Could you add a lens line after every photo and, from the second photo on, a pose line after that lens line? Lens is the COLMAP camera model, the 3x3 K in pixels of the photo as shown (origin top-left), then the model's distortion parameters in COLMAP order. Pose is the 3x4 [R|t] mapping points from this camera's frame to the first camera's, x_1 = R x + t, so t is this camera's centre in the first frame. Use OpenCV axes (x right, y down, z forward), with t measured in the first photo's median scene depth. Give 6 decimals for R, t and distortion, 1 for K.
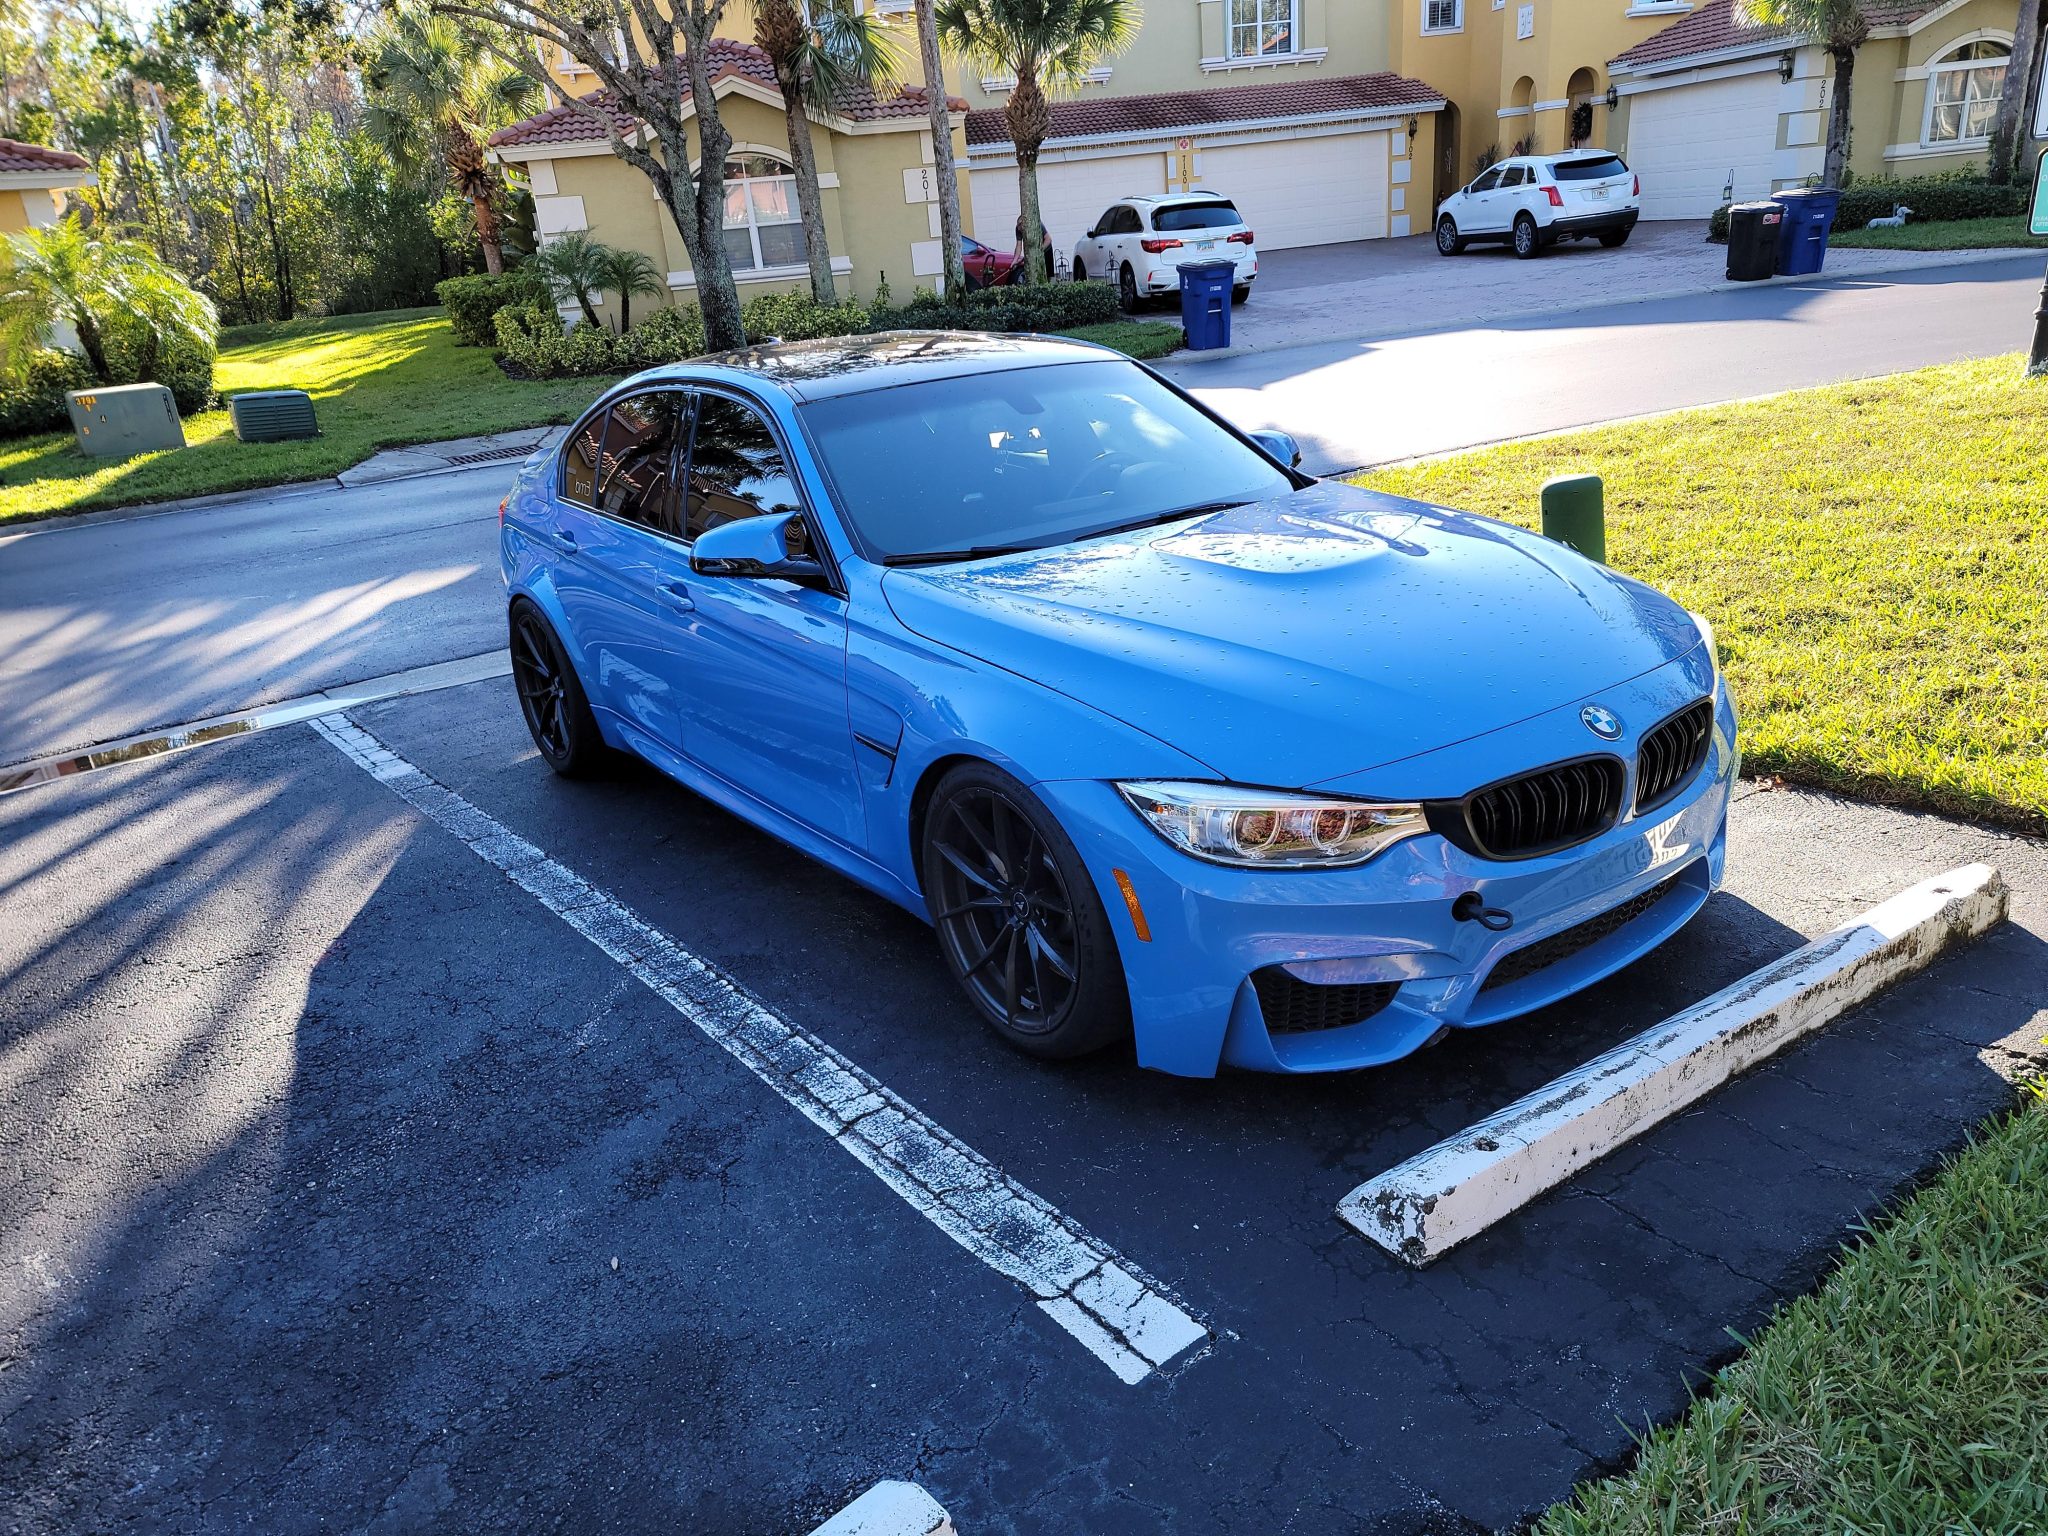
lens RADIAL K [[1414.7, 0, 1013.2], [0, 1414.7, 774.8], [0, 0, 1]] dist [0.079966, -0.064521]
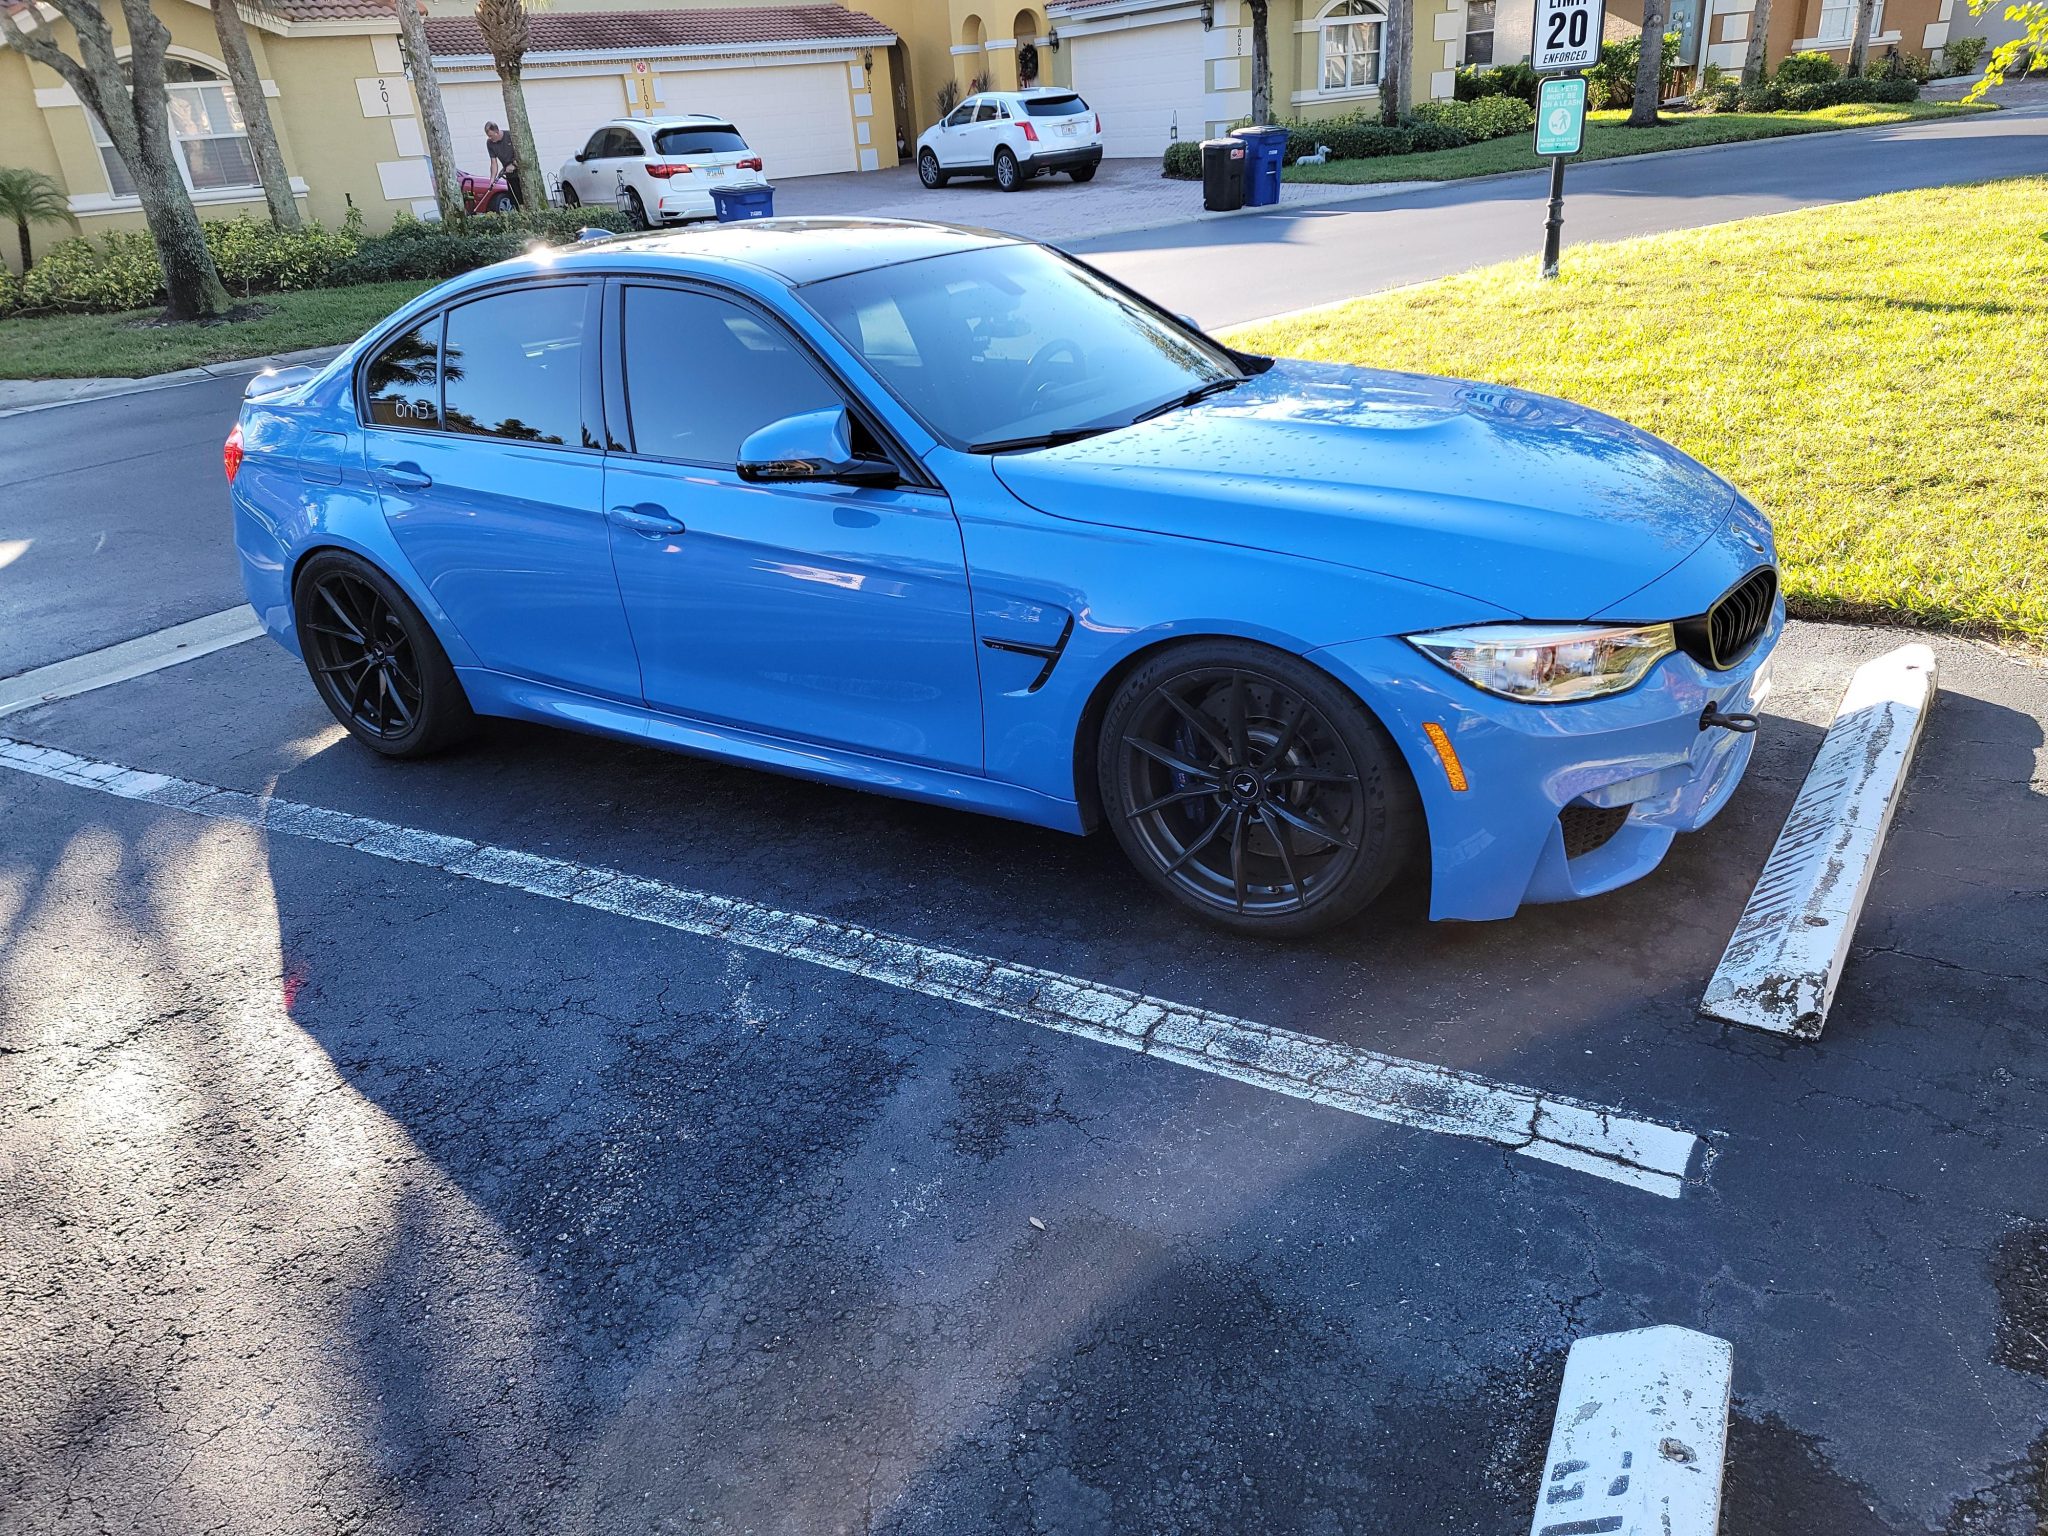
lens RADIAL K [[1414.7, 0, 1031.9], [0, 1414.7, 762.7], [0, 0, 1]] dist [0.079966, -0.064521]
pose [[0.933065, -0.132991, 0.334220, -0.048971], [0.122421, 0.991084, 0.052596, 0.000792], [-0.338235, -0.008160, 0.941026, 0.015037]]
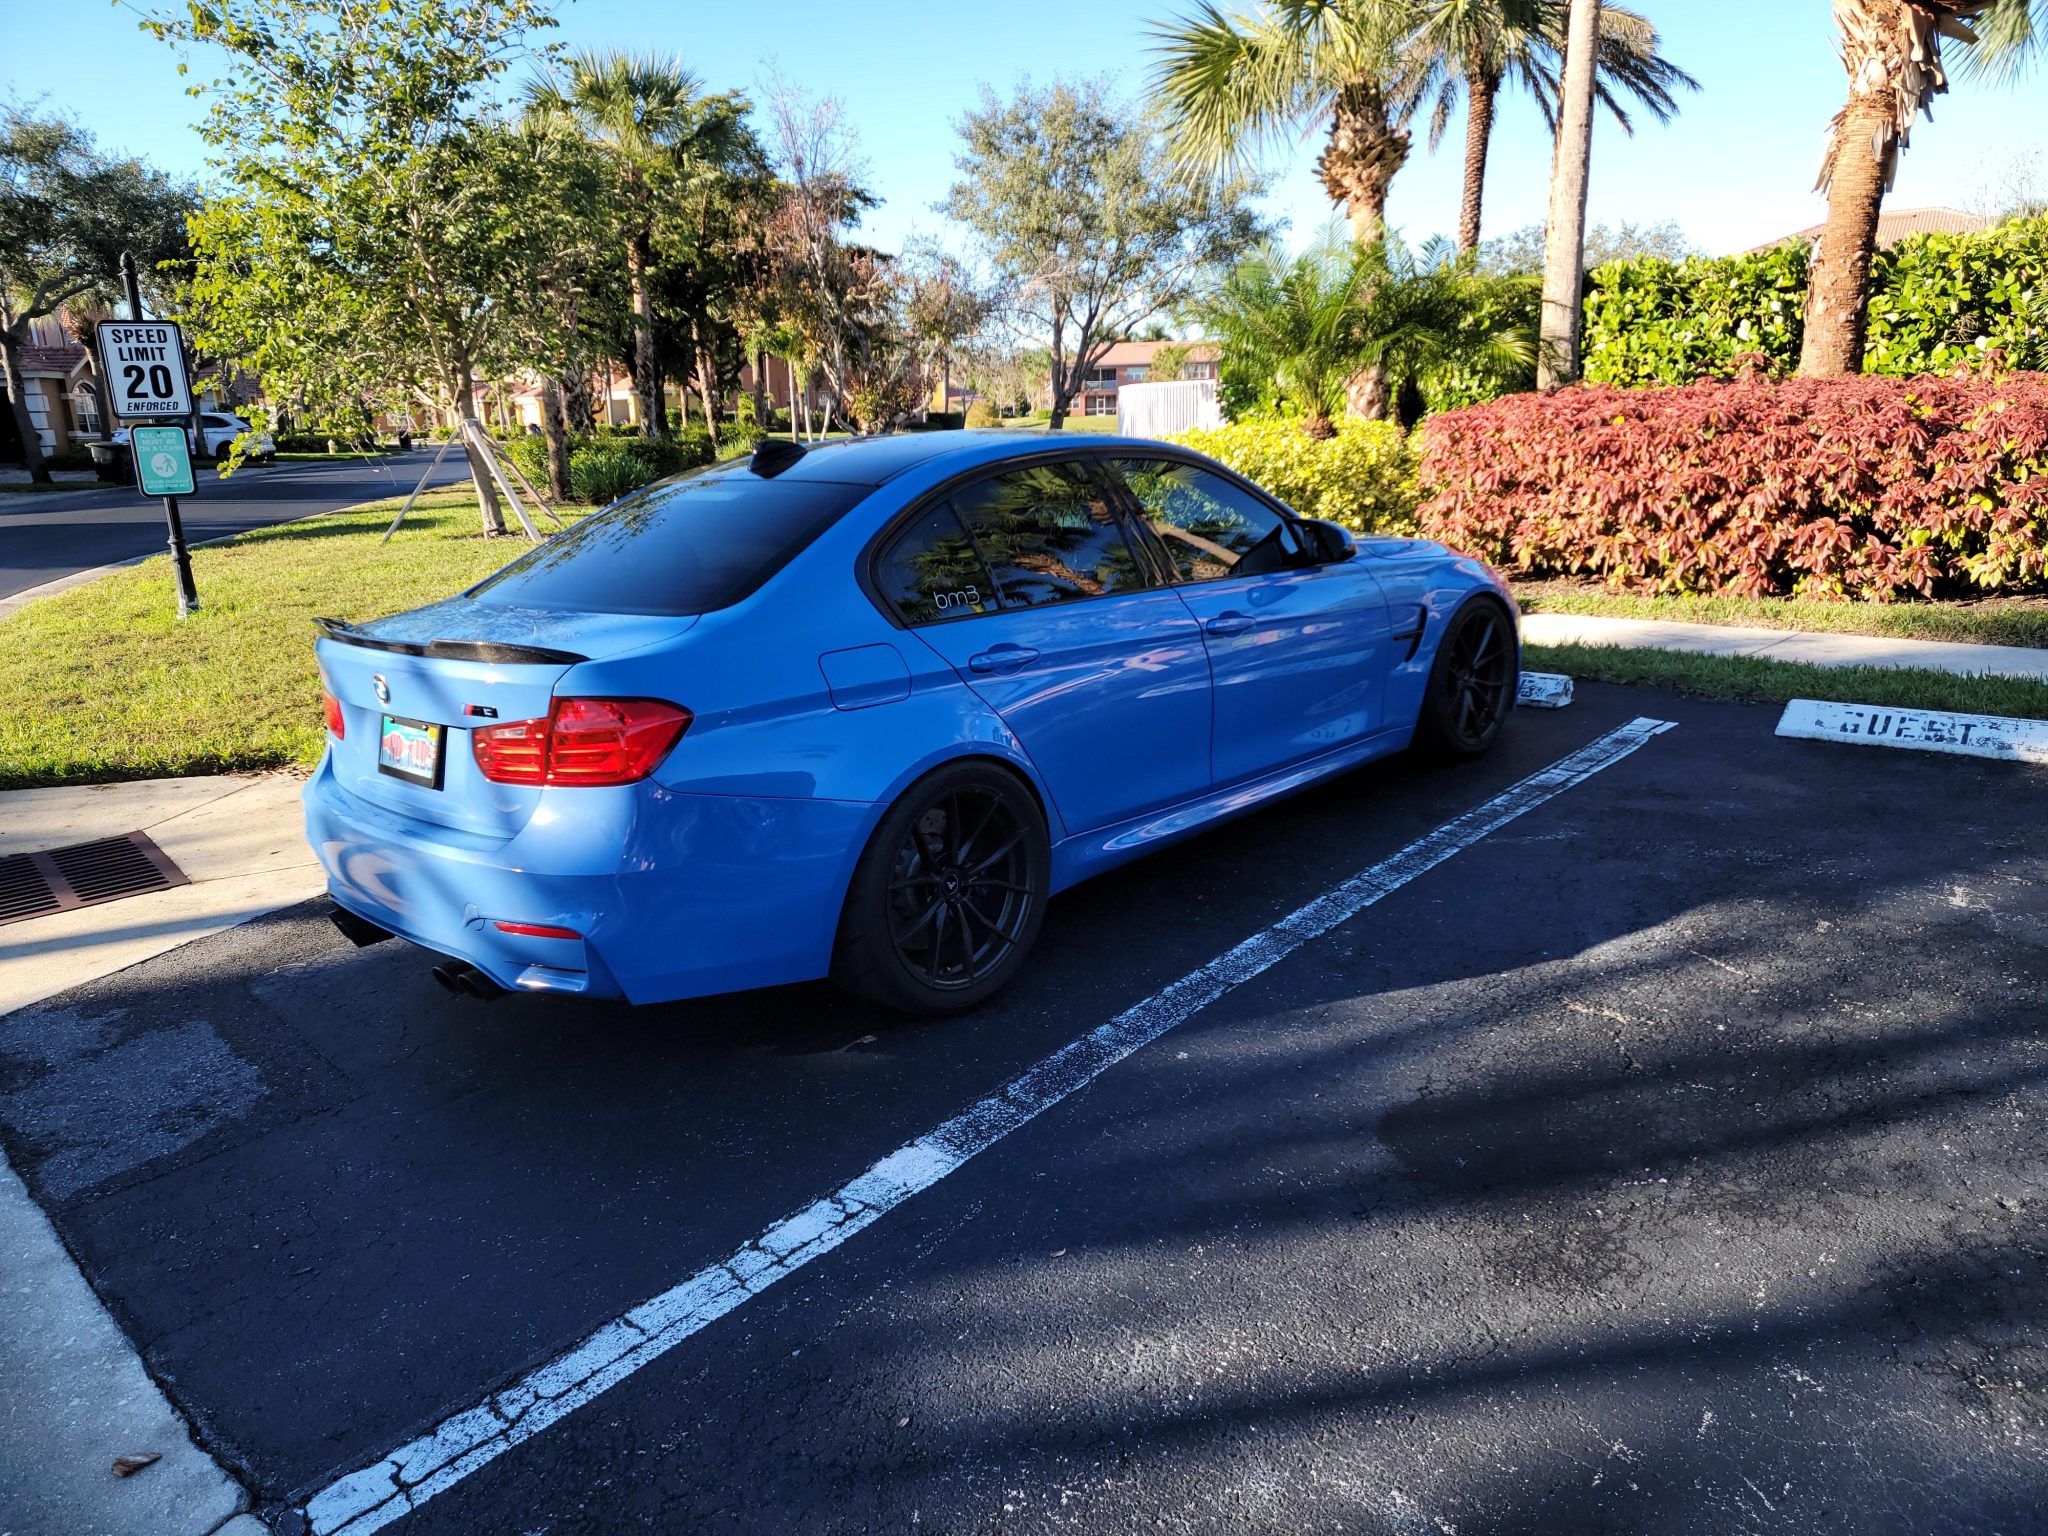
lens RADIAL K [[1414.7, 0, 1034.6], [0, 1414.7, 745.5], [0, 0, 1]] dist [0.079966, -0.064521]
pose [[-0.173321, -0.135428, 0.975510, -0.192587], [0.397938, 0.896416, 0.195150, -0.046985], [-0.900891, 0.422016, -0.101476, 0.191904]]
